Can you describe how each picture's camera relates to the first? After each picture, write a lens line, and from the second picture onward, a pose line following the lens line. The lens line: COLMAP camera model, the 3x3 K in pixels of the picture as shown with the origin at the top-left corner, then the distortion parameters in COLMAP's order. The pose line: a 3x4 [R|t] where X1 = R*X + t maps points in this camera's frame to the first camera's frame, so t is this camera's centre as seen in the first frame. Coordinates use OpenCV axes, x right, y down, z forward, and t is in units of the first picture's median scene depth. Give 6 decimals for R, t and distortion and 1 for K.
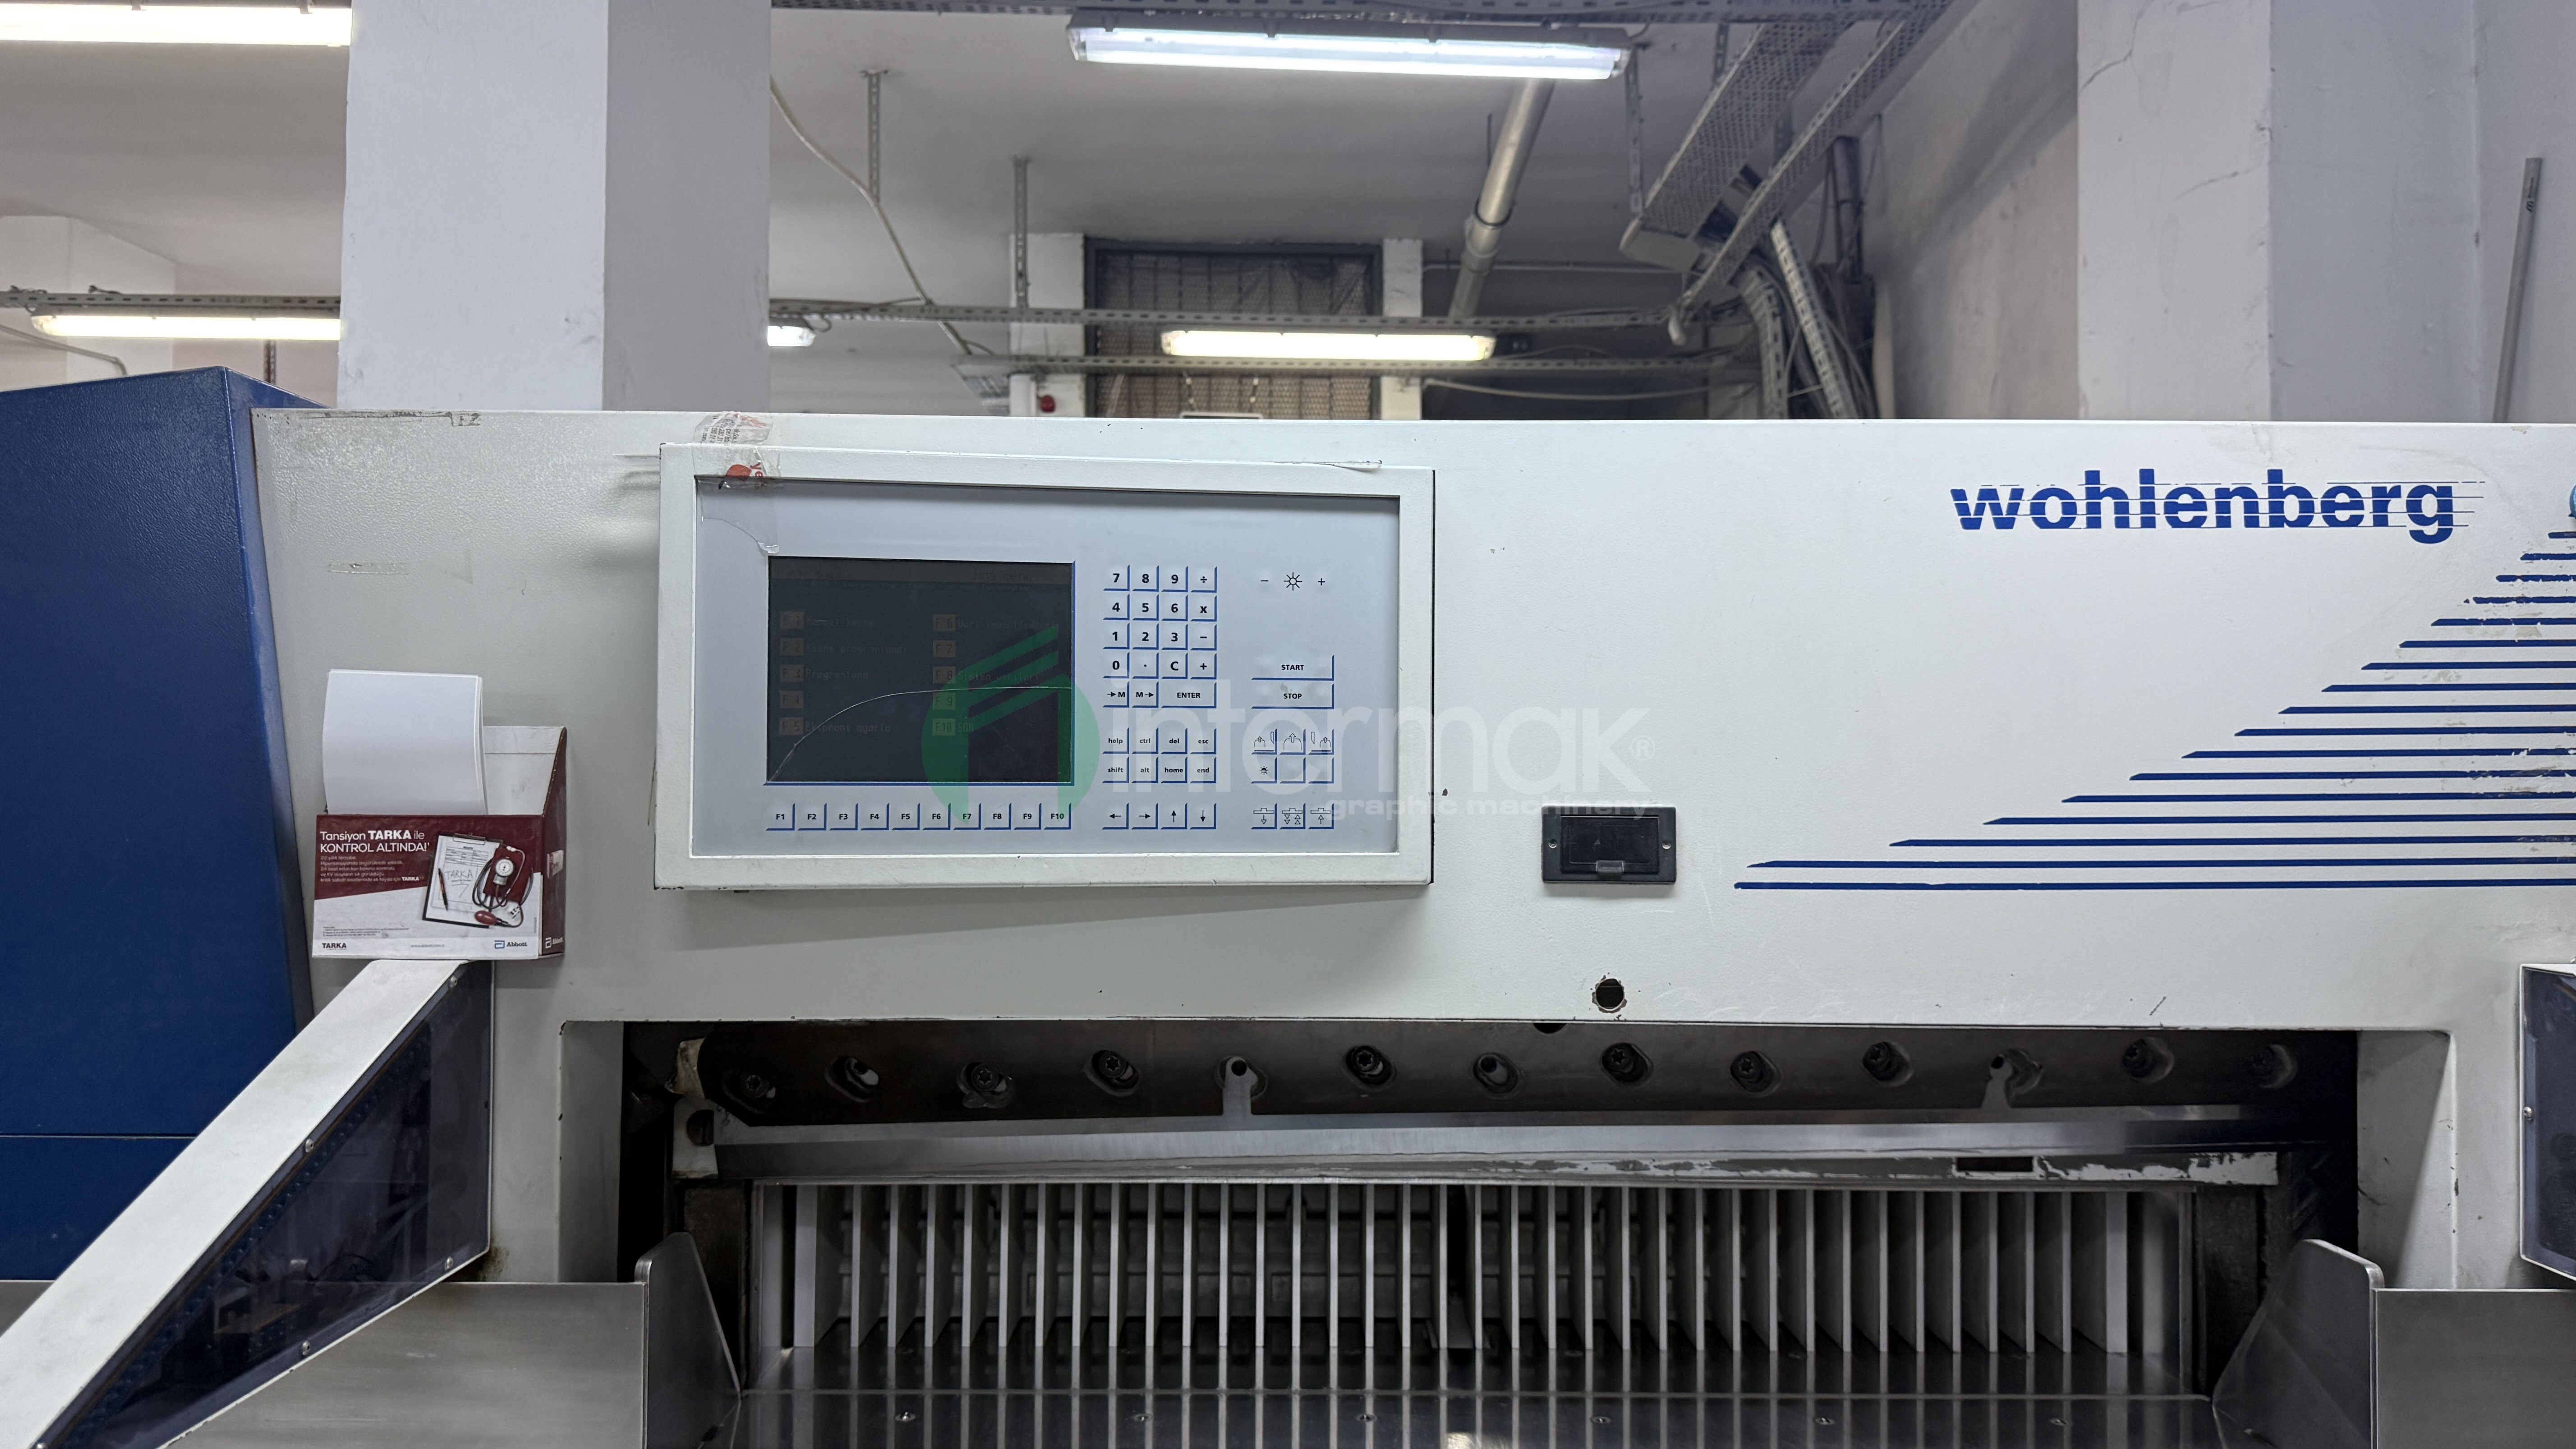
lens RADIAL K [[1799.8, 0, 1291.6], [0, 1799.8, 736.3], [0, 0, 1]] dist [0.140225, -0.246766]
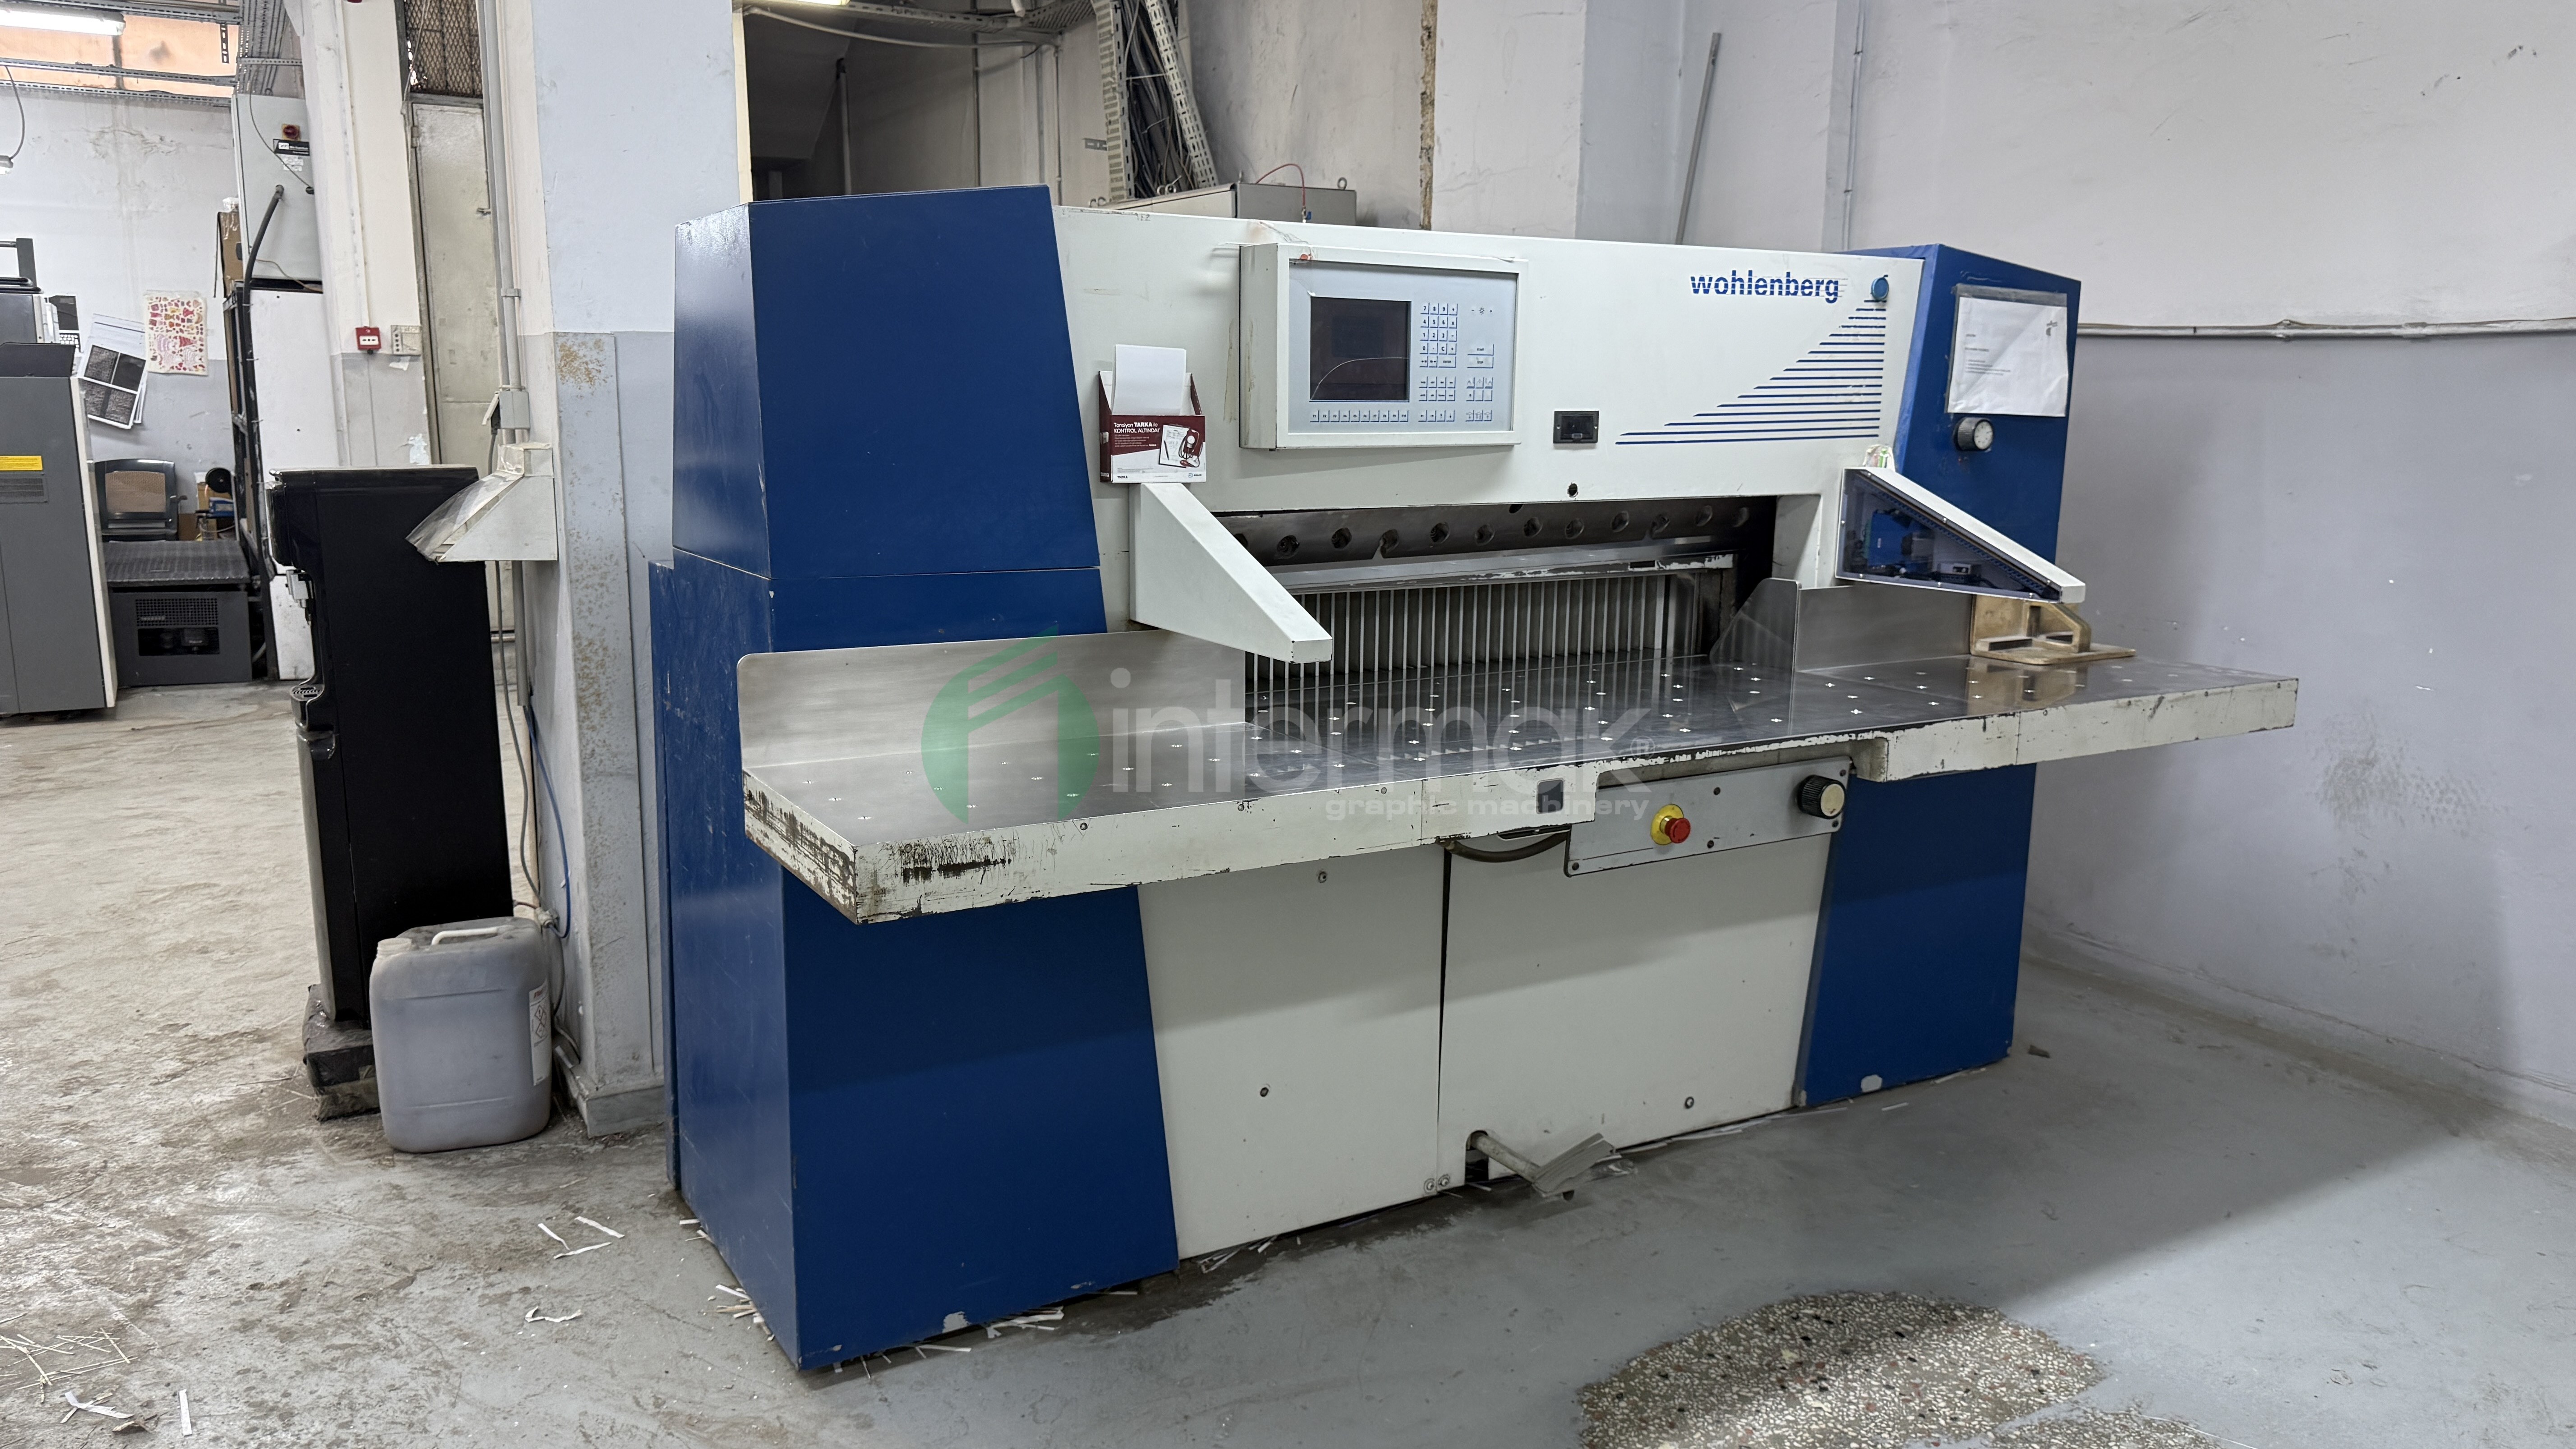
lens RADIAL K [[1799.8, 0, 1291.6], [0, 1799.8, 736.3], [0, 0, 1]] dist [0.140225, -0.246766]
pose [[0.865412, -0.089527, 0.492998, -1.374170], [-0.016386, 0.978325, 0.206424, -0.028190], [-0.500793, -0.186720, 0.845187, -0.917678]]
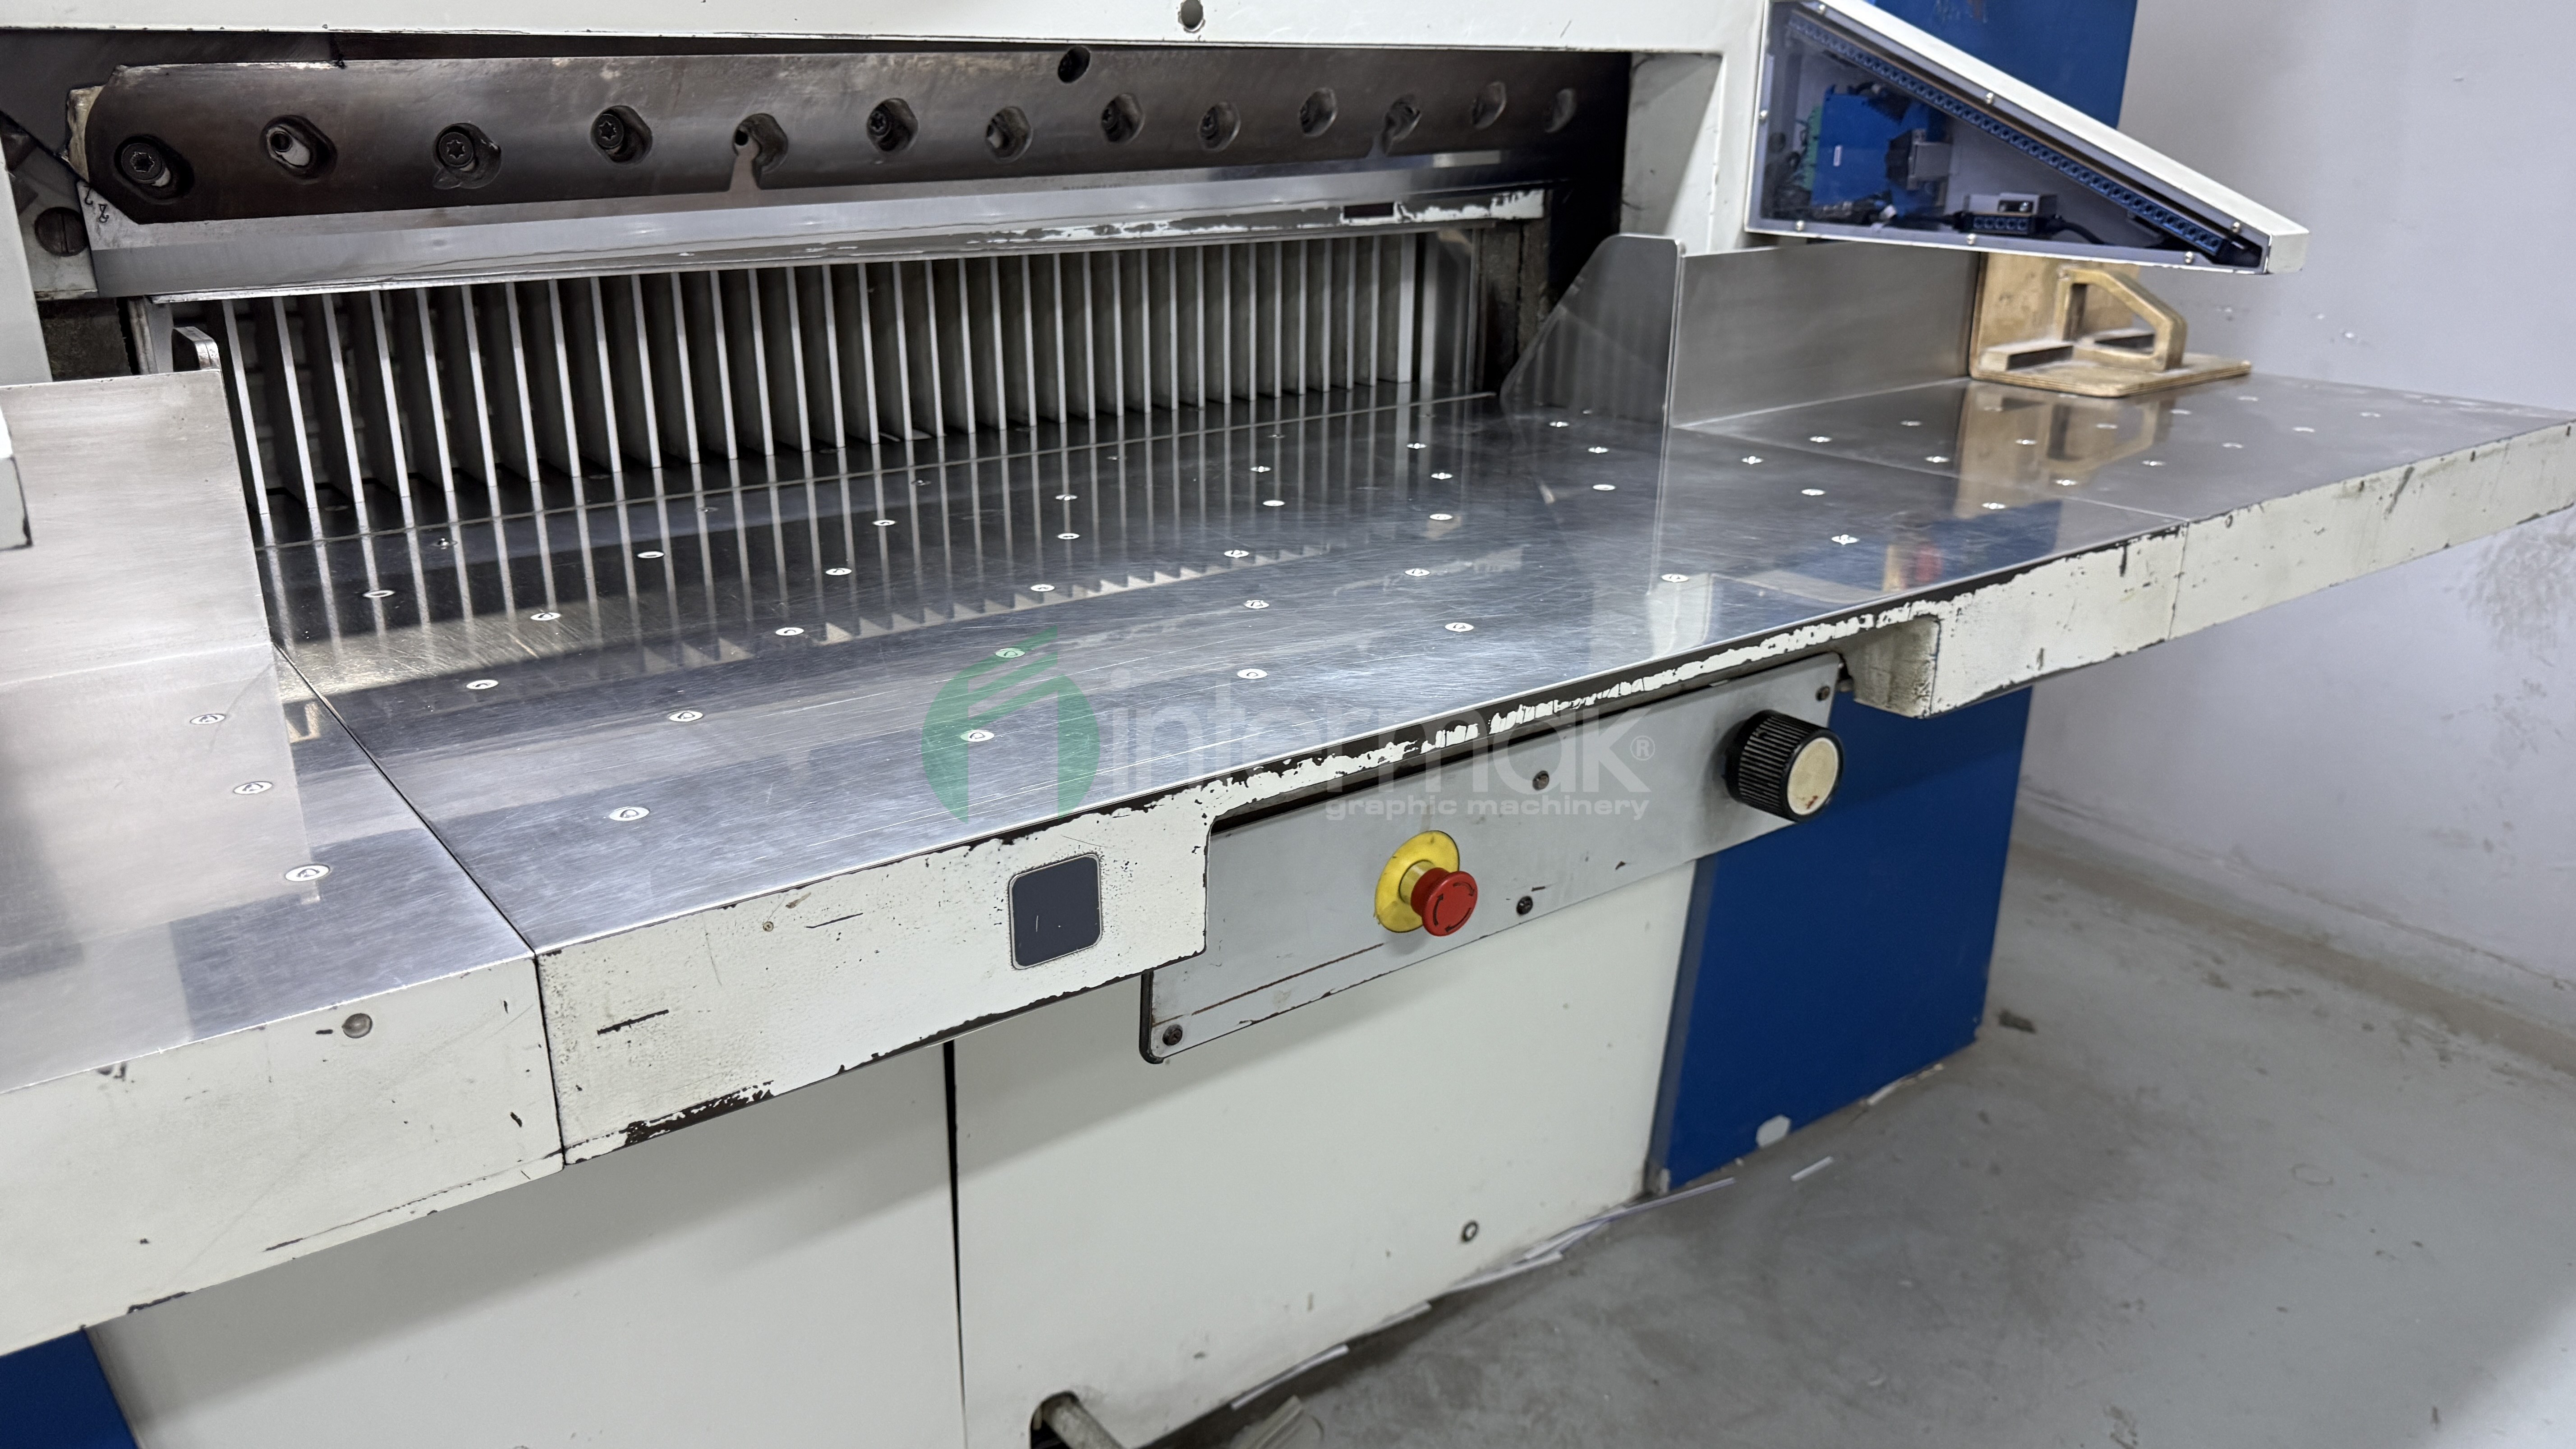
lens RADIAL K [[1823.6, 0, 1265.1], [0, 1823.6, 734.8], [0, 0, 1]] dist [0.041582, -0.054402]
pose [[0.801251, -0.204995, 0.562116, -0.453156], [-0.011609, 0.933974, 0.357154, 0.152400], [-0.598216, -0.292695, 0.745967, 0.091078]]
